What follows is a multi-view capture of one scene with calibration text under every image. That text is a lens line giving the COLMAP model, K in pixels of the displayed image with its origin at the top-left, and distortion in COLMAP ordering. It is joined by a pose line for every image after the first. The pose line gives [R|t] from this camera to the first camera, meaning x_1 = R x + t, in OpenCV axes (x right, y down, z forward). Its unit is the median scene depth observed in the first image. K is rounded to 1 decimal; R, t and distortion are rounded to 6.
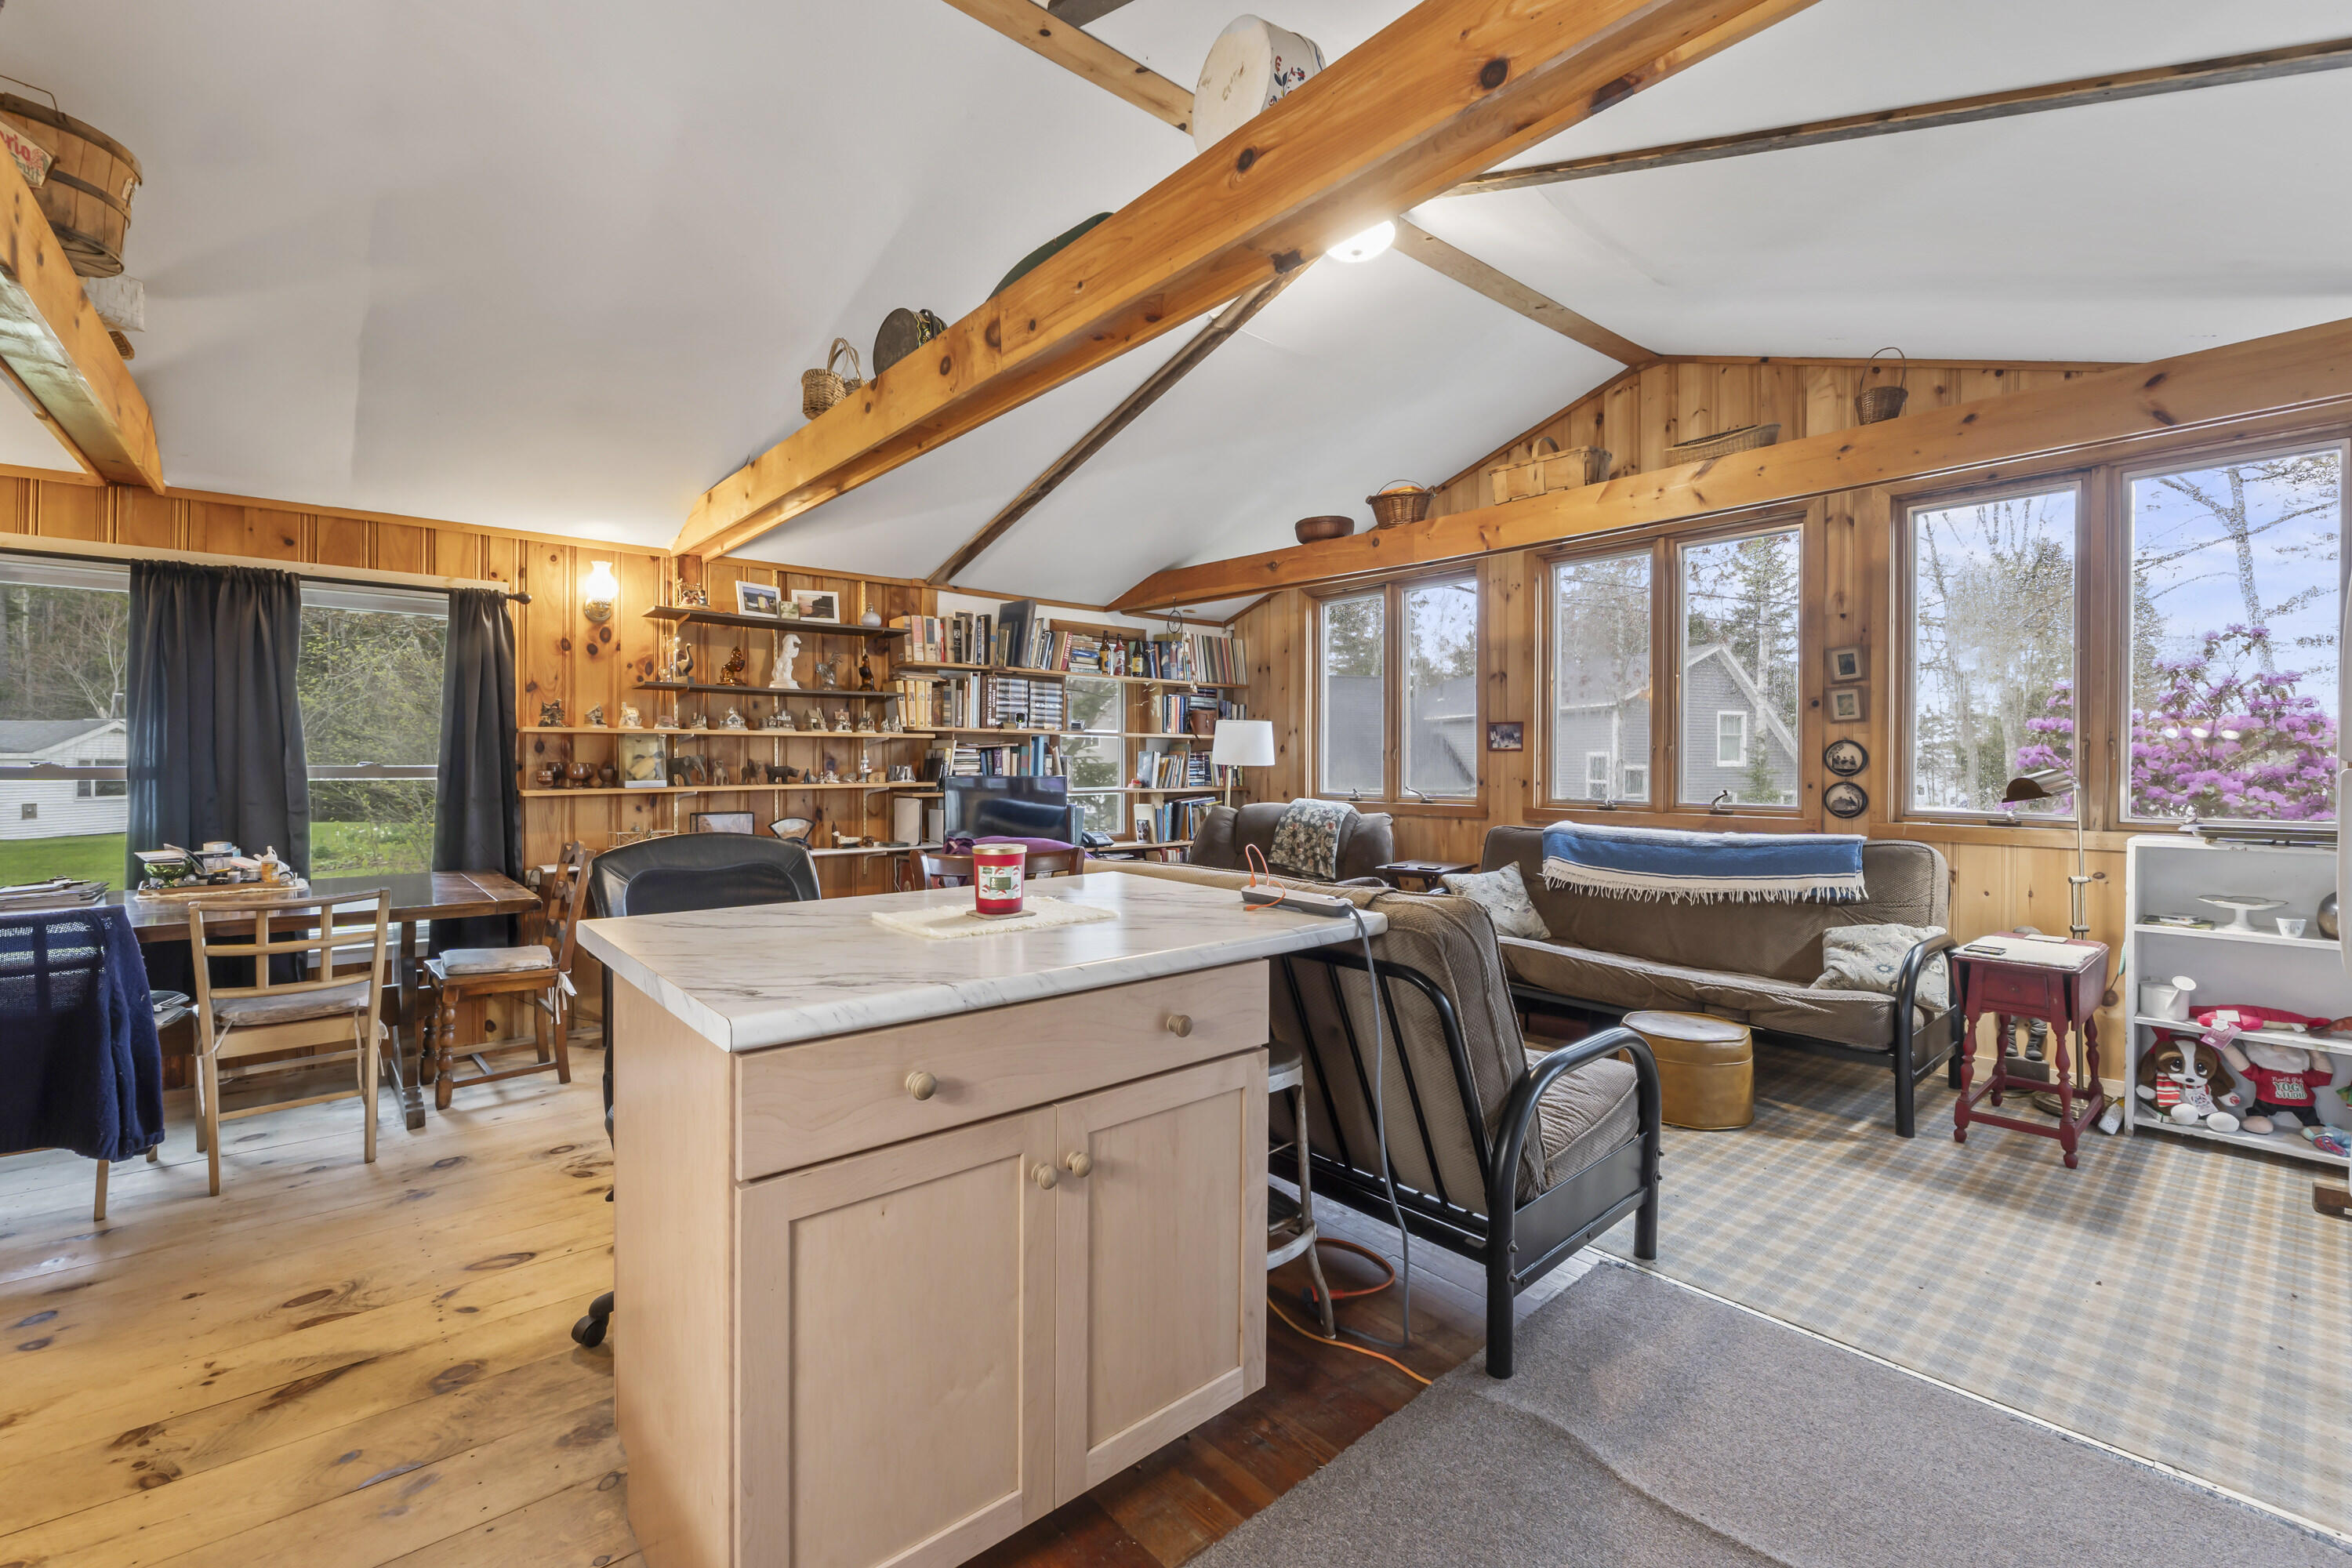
lens RADIAL K [[995.2, 0, 1172.5], [0, 995.2, 767.8], [0, 0, 1]] dist [-0.008374, 0.000937]
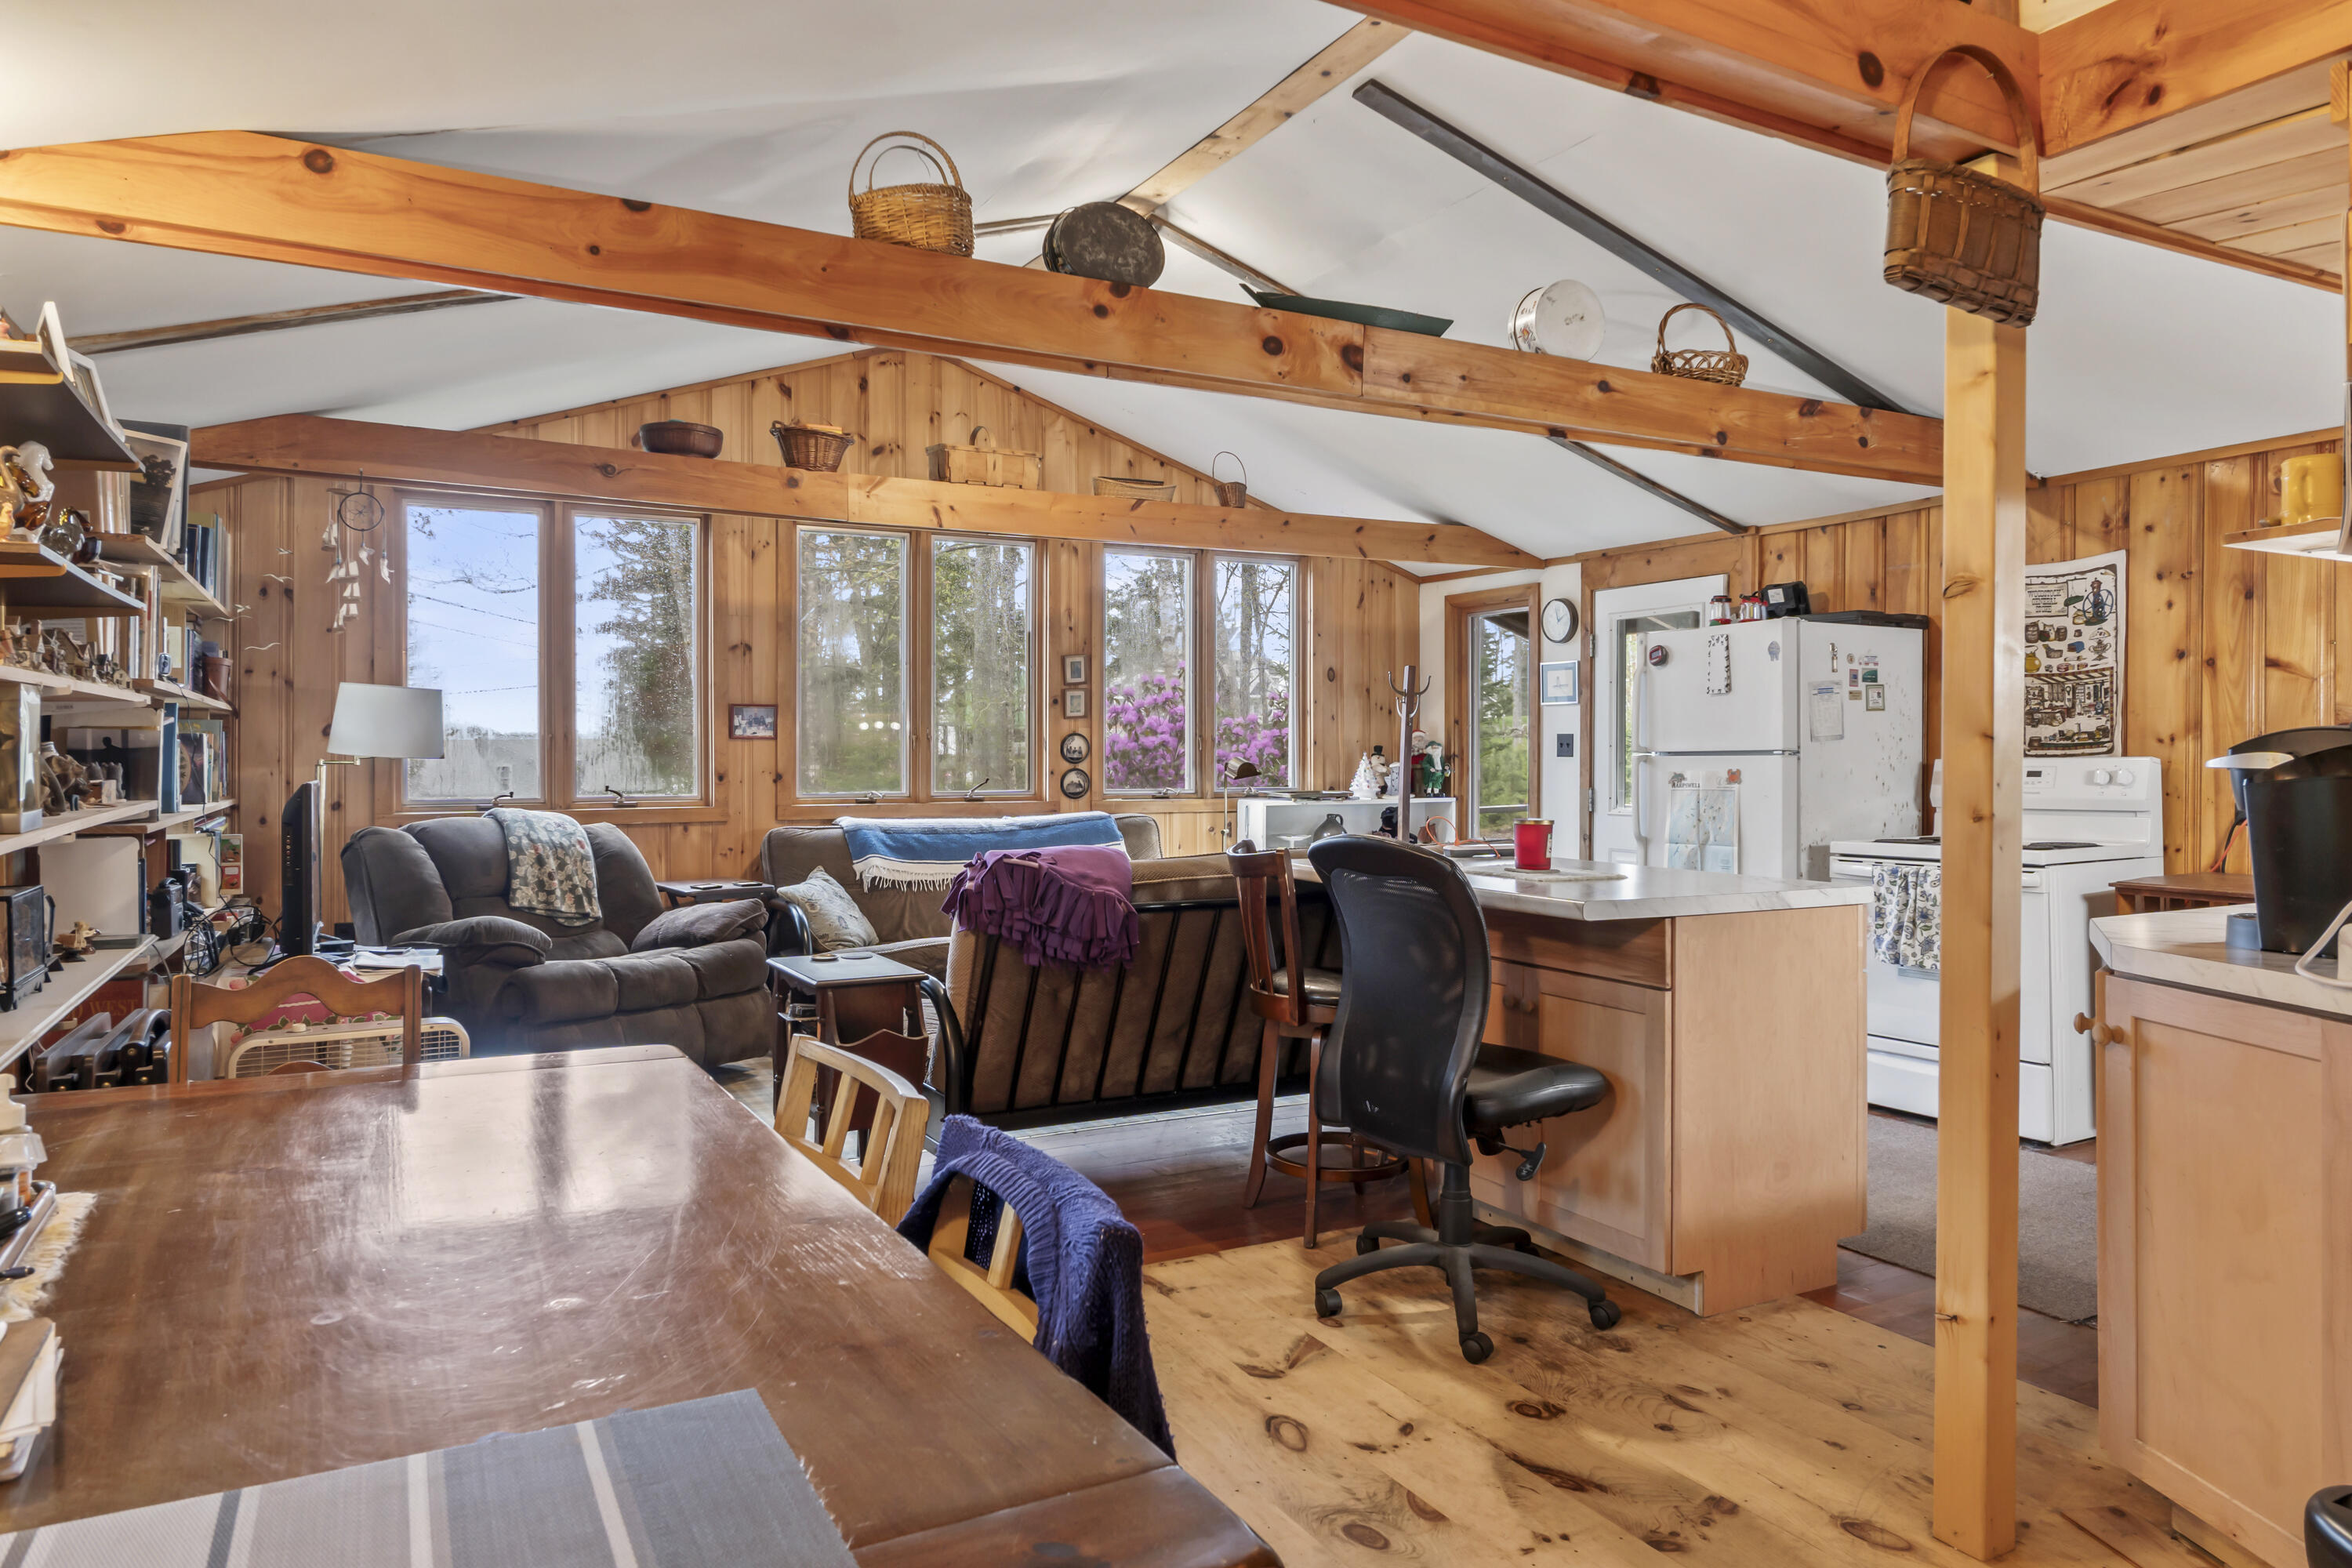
lens RADIAL K [[1488.7, 0, 1190.9], [0, 1488.7, 754.7], [0, 0, 1]] dist [-0.002441, 0.000987]
pose [[0.207568, -0.004275, 0.978211, -1.047235], [0.006175, 0.999976, 0.003060, -0.006944], [-0.978201, 0.005405, 0.207589, 0.492352]]
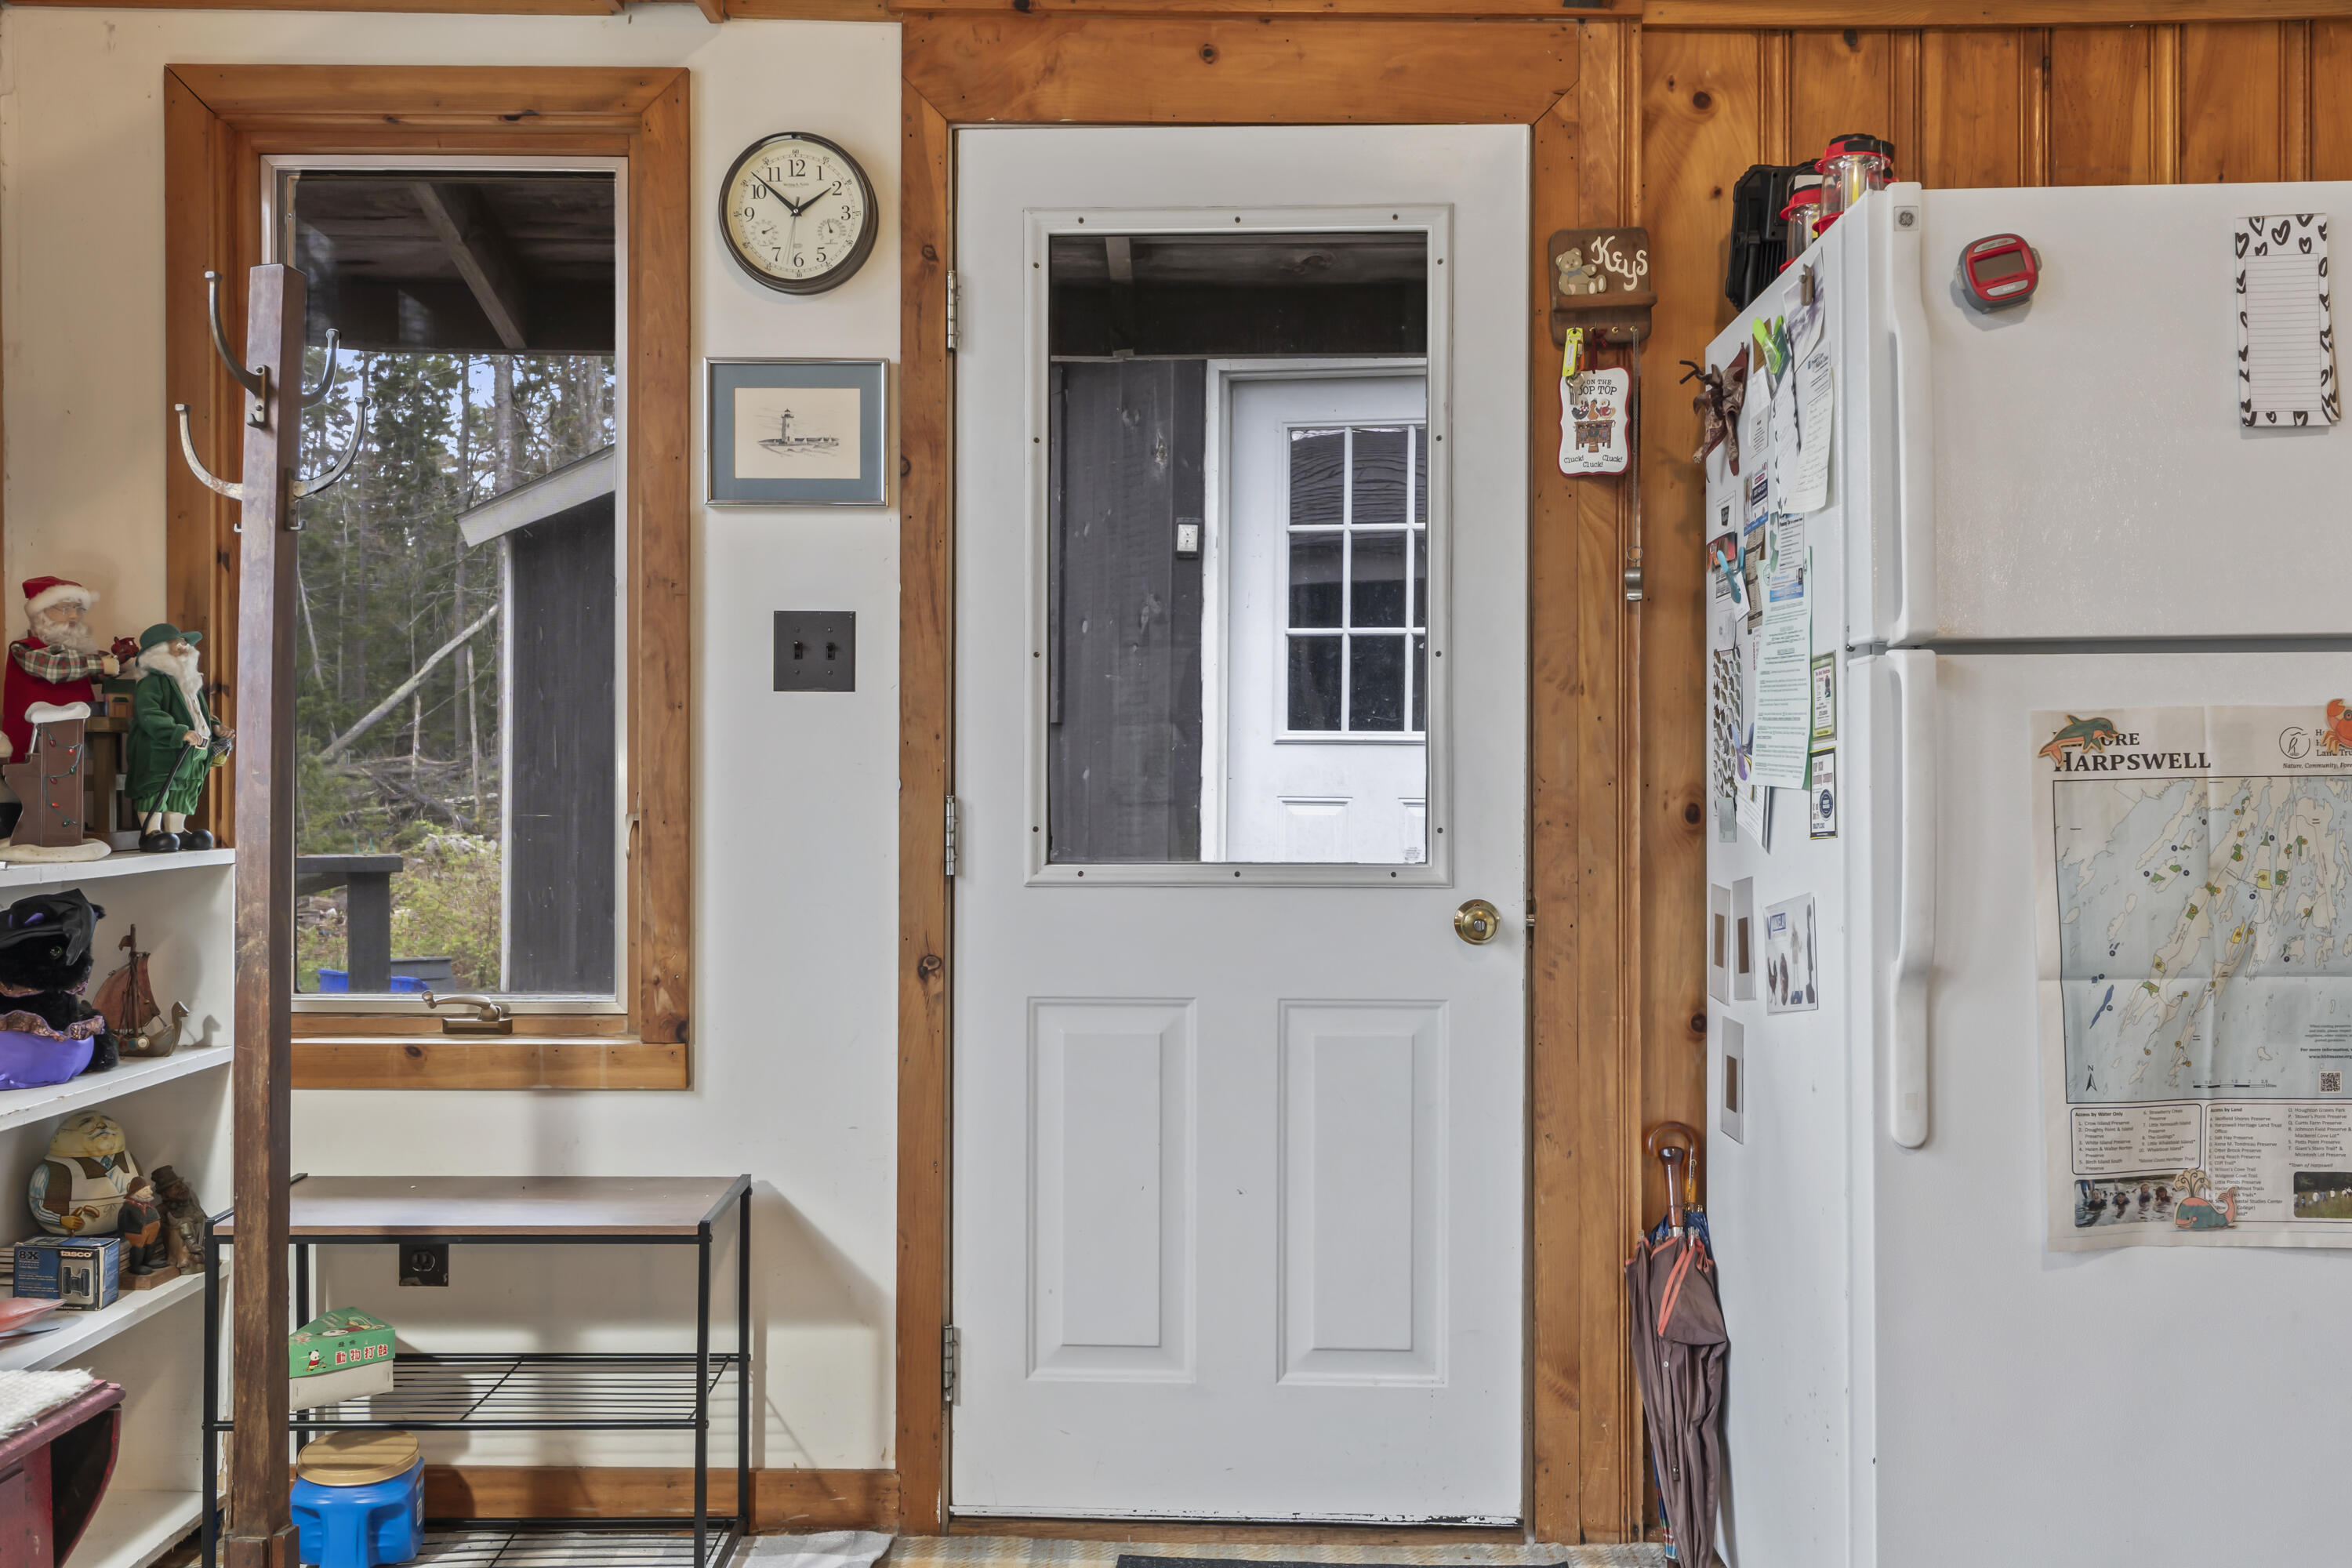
lens RADIAL K [[2016.8, 0, 1173.6], [0, 2016.8, 793.8], [0, 0, 1]] dist [0.012908, -0.007817]
pose [[-0.756368, -0.009942, 0.654071, 0.250806], [0.000922, 0.999867, 0.016264, 0.028230], [-0.654146, 0.012905, -0.756258, 0.873186]]
